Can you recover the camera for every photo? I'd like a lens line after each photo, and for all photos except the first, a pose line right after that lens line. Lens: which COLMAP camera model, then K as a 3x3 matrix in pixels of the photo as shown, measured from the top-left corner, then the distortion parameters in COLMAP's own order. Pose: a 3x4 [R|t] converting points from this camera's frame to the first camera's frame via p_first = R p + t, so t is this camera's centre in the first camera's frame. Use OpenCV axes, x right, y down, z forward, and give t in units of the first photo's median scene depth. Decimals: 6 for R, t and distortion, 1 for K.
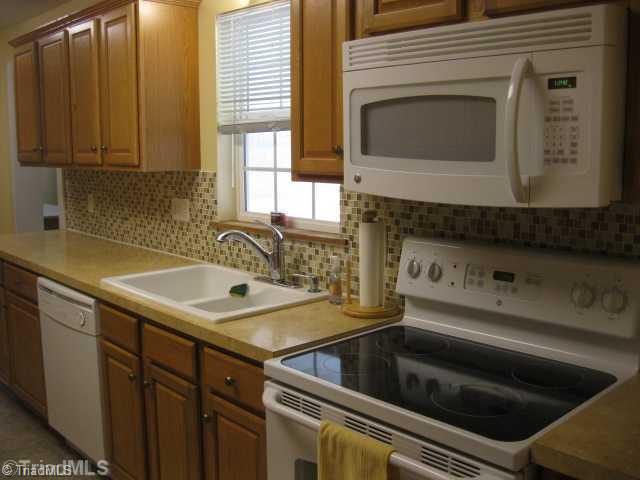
lens RADIAL K [[640.0, 0, 317.7], [0, 640.0, 238.4], [0, 0, 1]] dist [-0.104732, 0.000000]
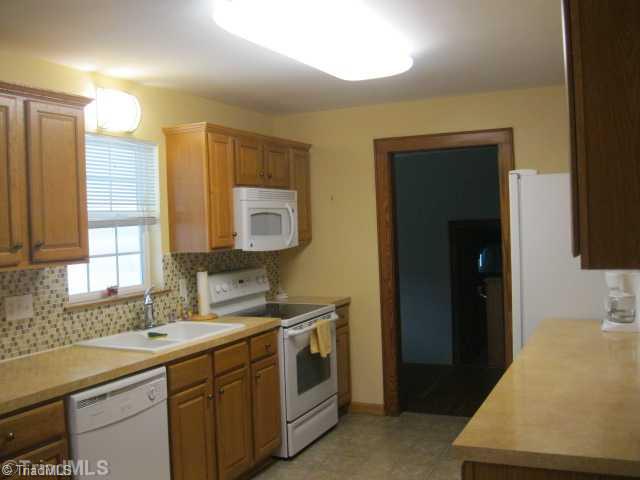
lens RADIAL K [[640.0, 0, 317.0], [0, 640.0, 240.8], [0, 0, 1]] dist [-0.104732, 0.000000]
pose [[-0.343950, -0.019240, 0.938791, -1.355536], [0.165765, 0.982843, 0.080875, -0.158054], [-0.924240, 0.183436, -0.334860, 0.945381]]
